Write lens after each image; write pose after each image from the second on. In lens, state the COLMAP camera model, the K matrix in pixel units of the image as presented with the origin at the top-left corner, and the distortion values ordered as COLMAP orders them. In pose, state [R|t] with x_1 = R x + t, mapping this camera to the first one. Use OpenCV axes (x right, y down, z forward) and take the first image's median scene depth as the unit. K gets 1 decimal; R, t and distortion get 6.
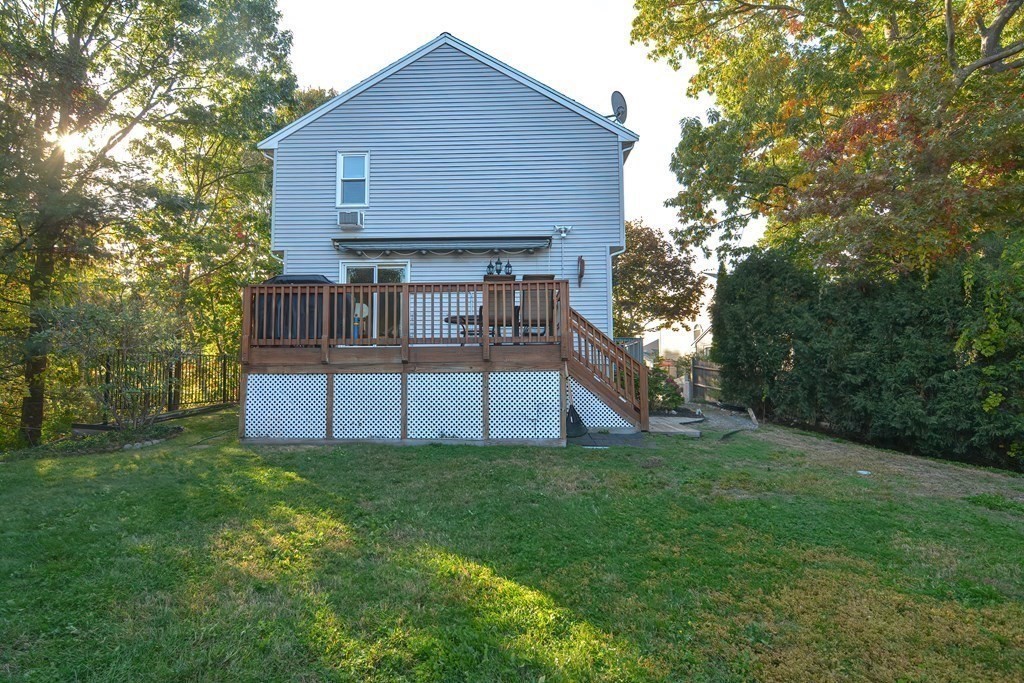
lens RADIAL K [[500.8, 0, 512.0], [0, 500.8, 342.9], [0, 0, 1]] dist [-0.013517, -0.006167]
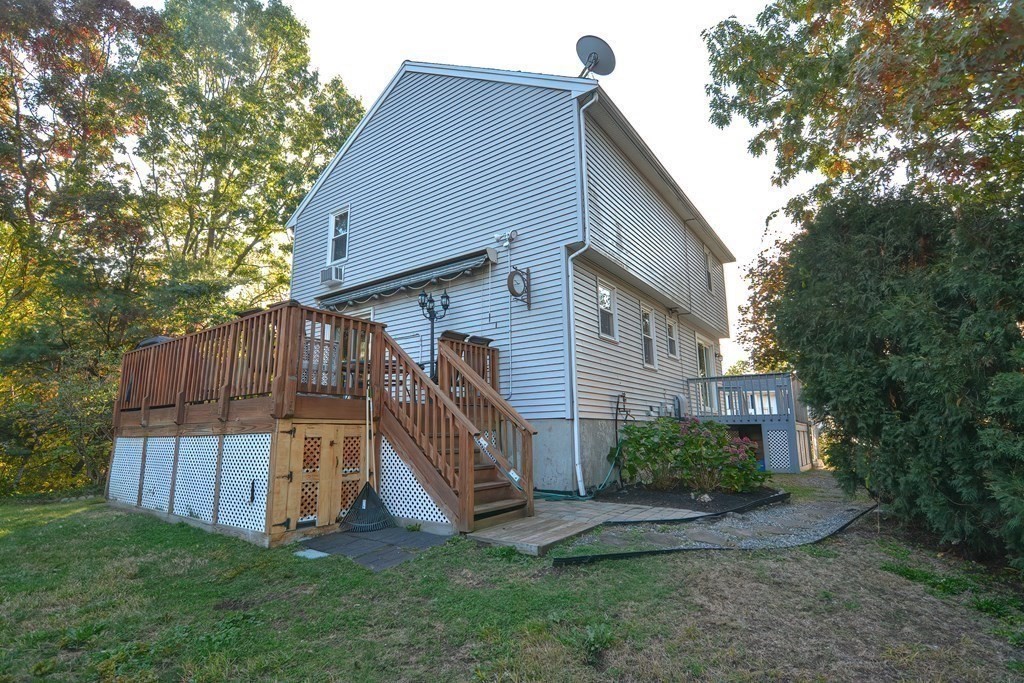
lens RADIAL K [[500.8, 0, 503.0], [0, 500.8, 342.1], [0, 0, 1]] dist [-0.013517, -0.006167]
pose [[0.823255, -0.110059, -0.556901, 0.550651], [0.047504, 0.990941, -0.125613, 0.024788], [0.565681, 0.076957, 0.821025, 0.439266]]
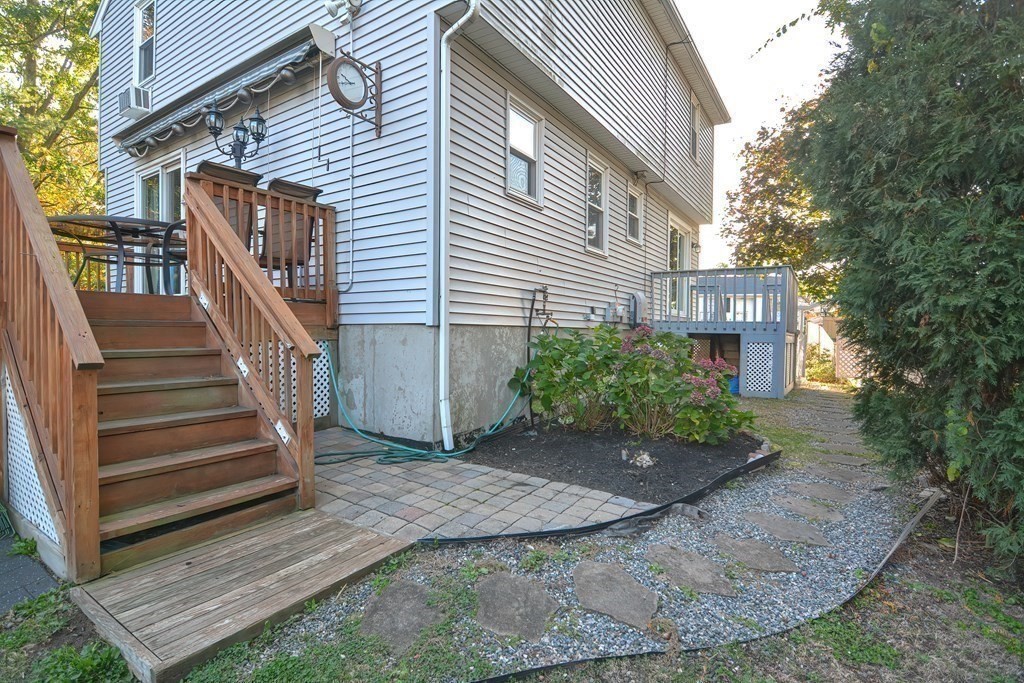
lens RADIAL K [[500.8, 0, 508.9], [0, 500.8, 346.5], [0, 0, 1]] dist [-0.013517, -0.006167]
pose [[0.851141, 0.023903, -0.524393, 0.495771], [0.025732, 0.995862, 0.087159, 0.030939], [0.524306, -0.087679, 0.847004, 0.765514]]
